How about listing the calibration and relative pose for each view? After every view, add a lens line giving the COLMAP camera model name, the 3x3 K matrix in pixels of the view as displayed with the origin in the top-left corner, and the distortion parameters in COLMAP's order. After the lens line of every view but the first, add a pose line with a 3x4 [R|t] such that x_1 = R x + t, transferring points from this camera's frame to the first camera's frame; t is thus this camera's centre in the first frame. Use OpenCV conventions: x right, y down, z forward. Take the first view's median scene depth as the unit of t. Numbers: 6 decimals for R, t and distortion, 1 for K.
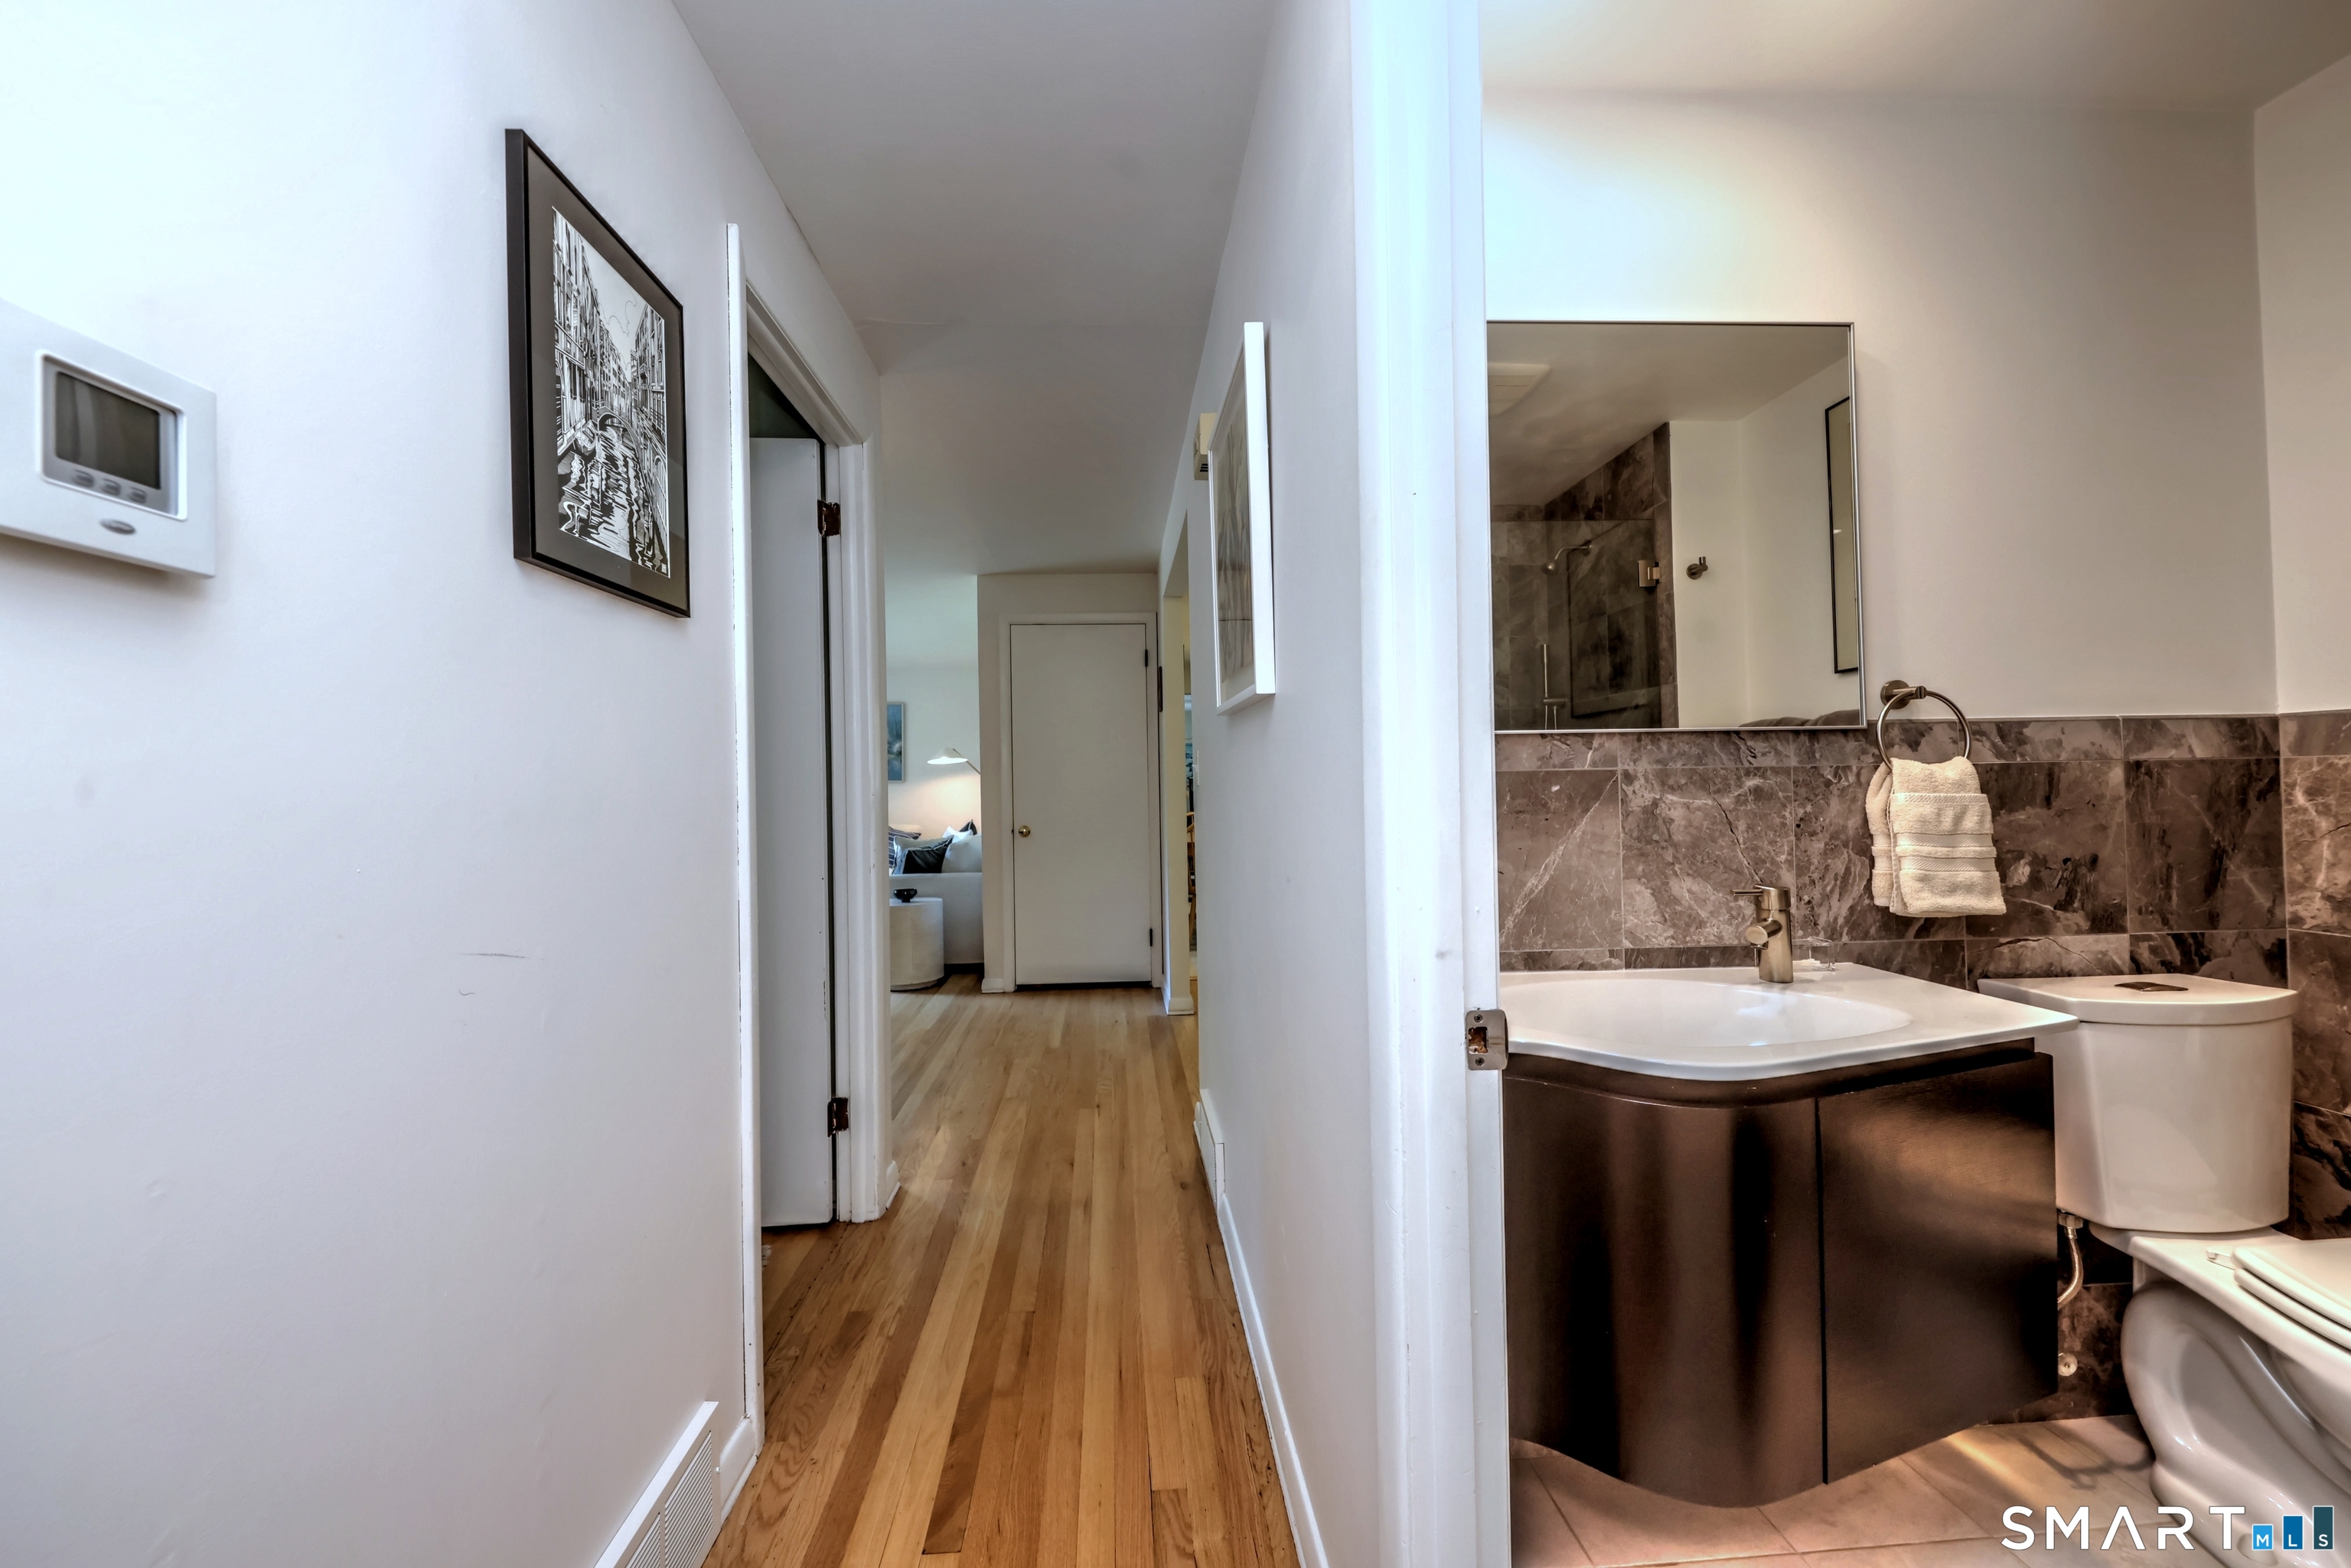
lens RADIAL K [[853.8, 0, 1175.5], [0, 853.8, 784.0], [0, 0, 1]] dist [0.001555, -0.002664]
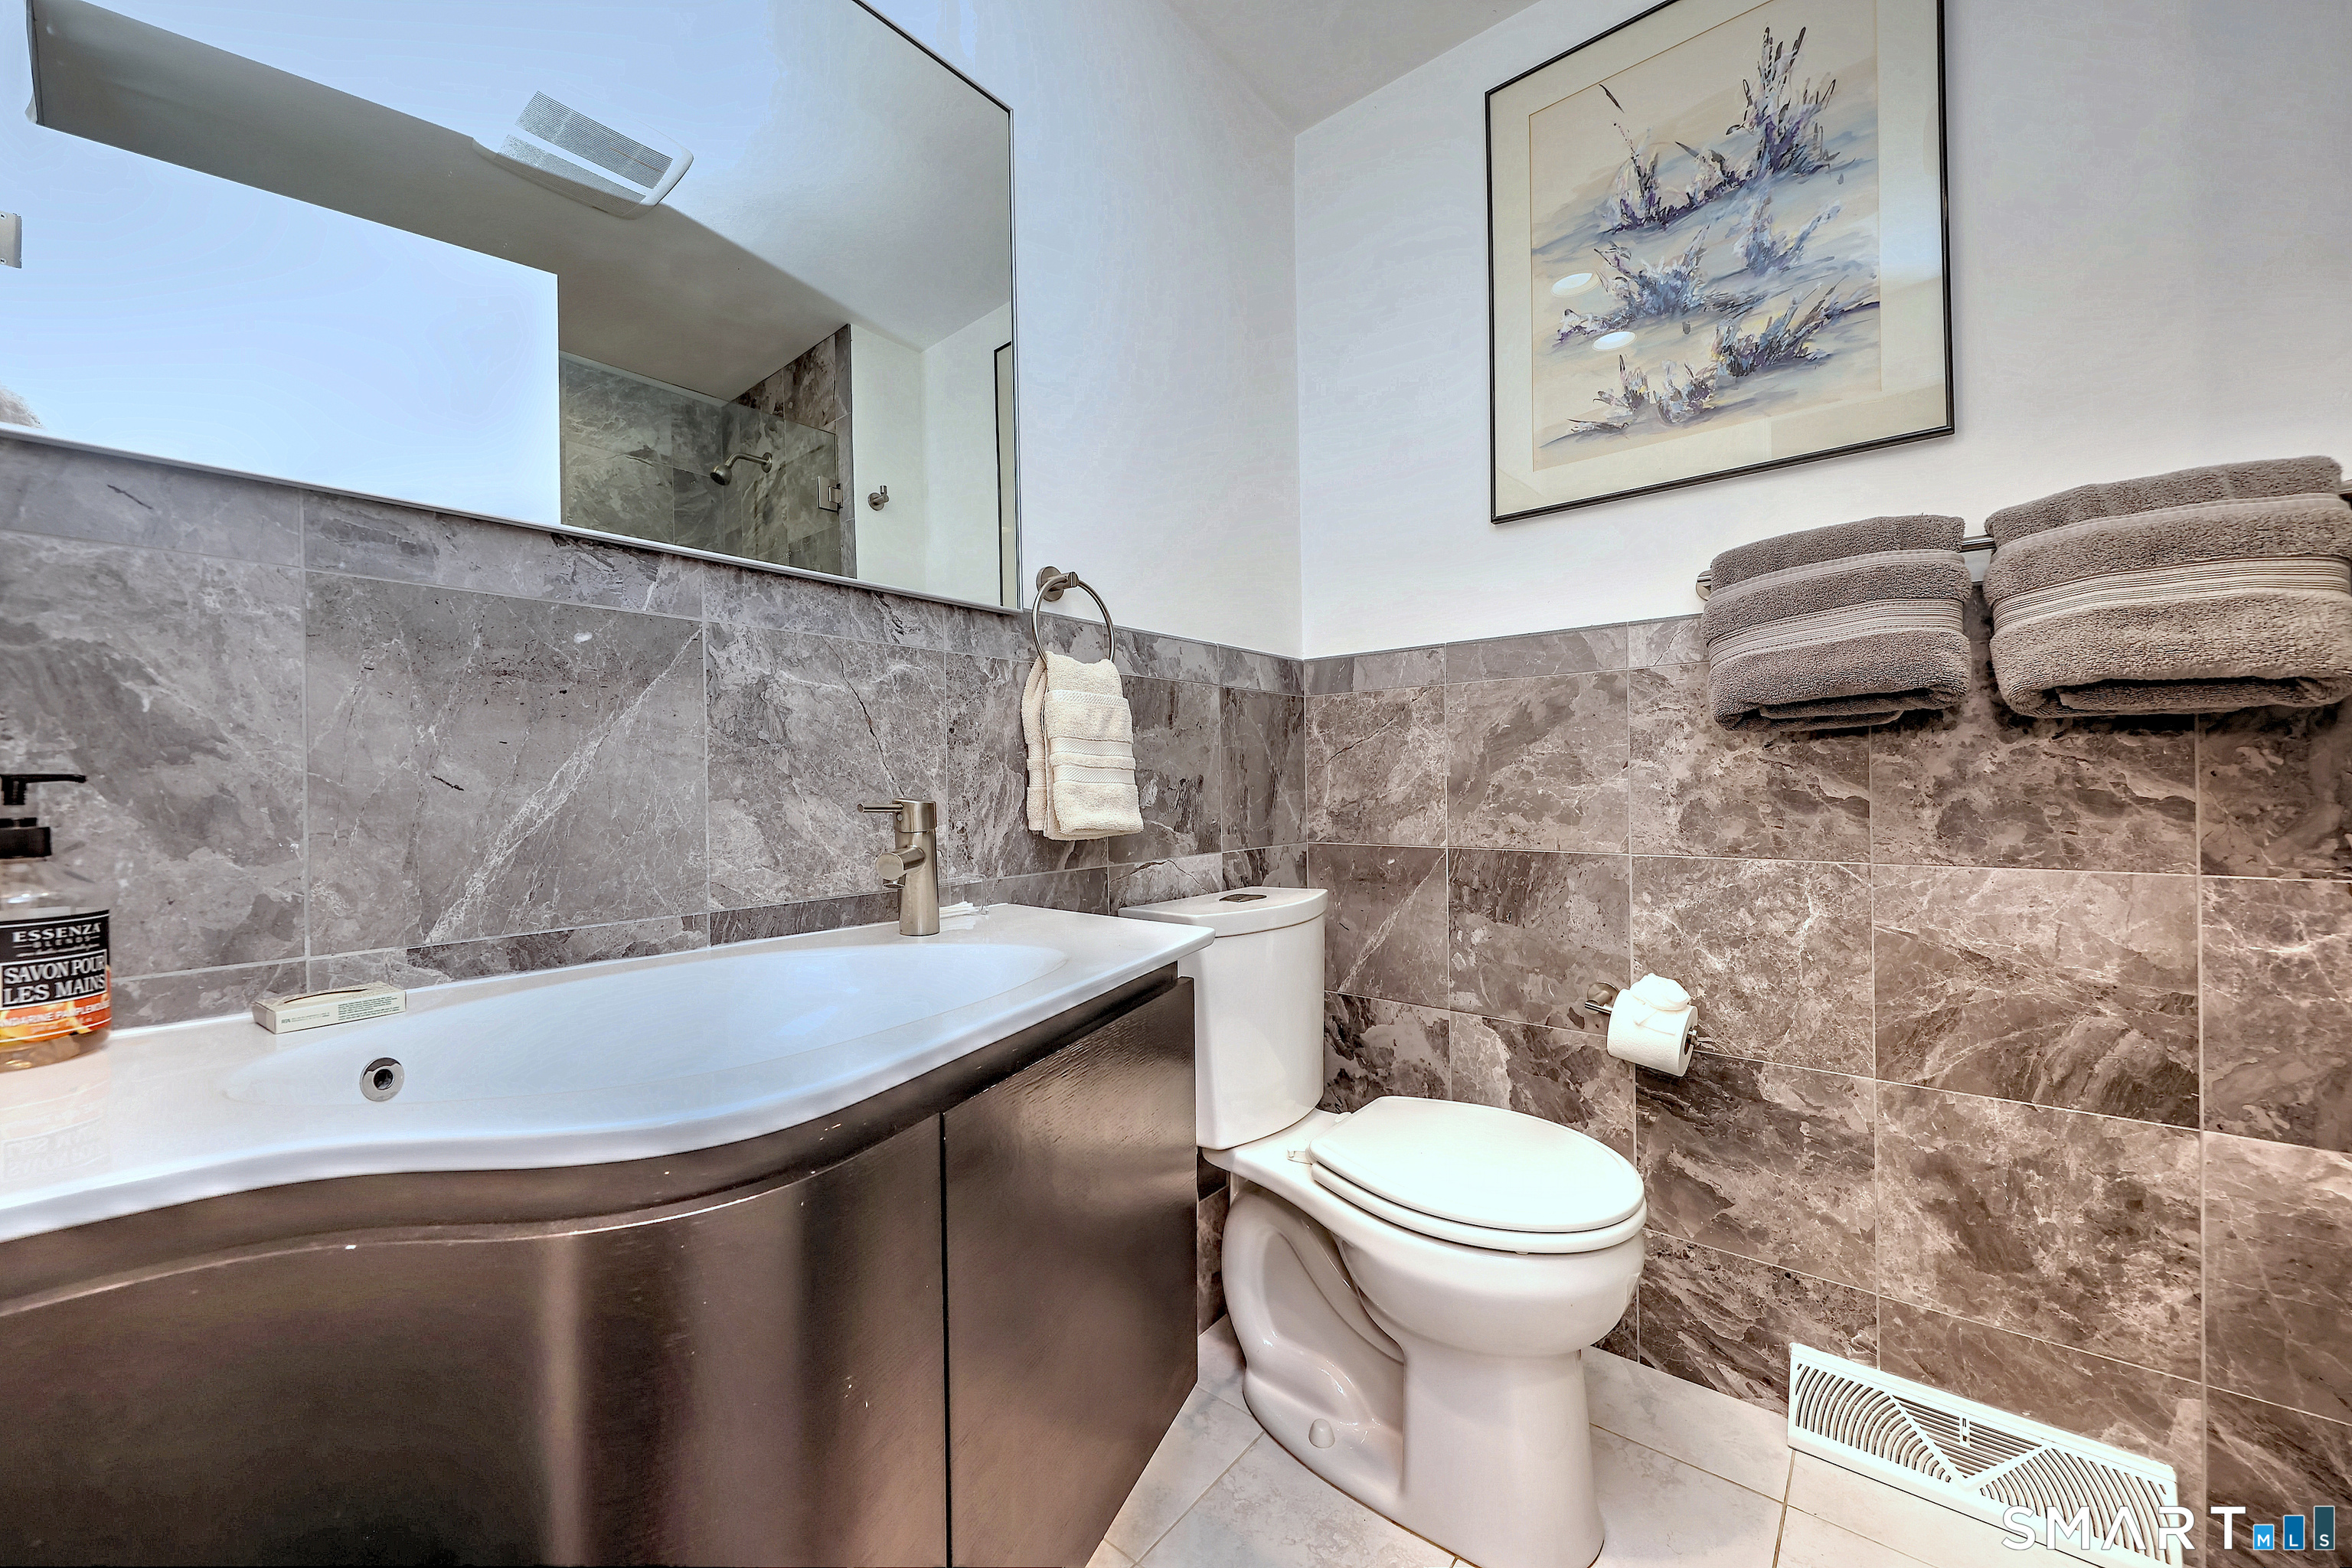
lens RADIAL K [[899.3, 0, 1161.2], [0, 899.3, 770.7], [0, 0, 1]] dist [0.001870, -0.000082]
pose [[0.677859, 0.018160, 0.734968, 0.264843], [-0.004635, 0.999781, -0.020428, 0.101000], [-0.735177, 0.010440, 0.677794, 0.315697]]
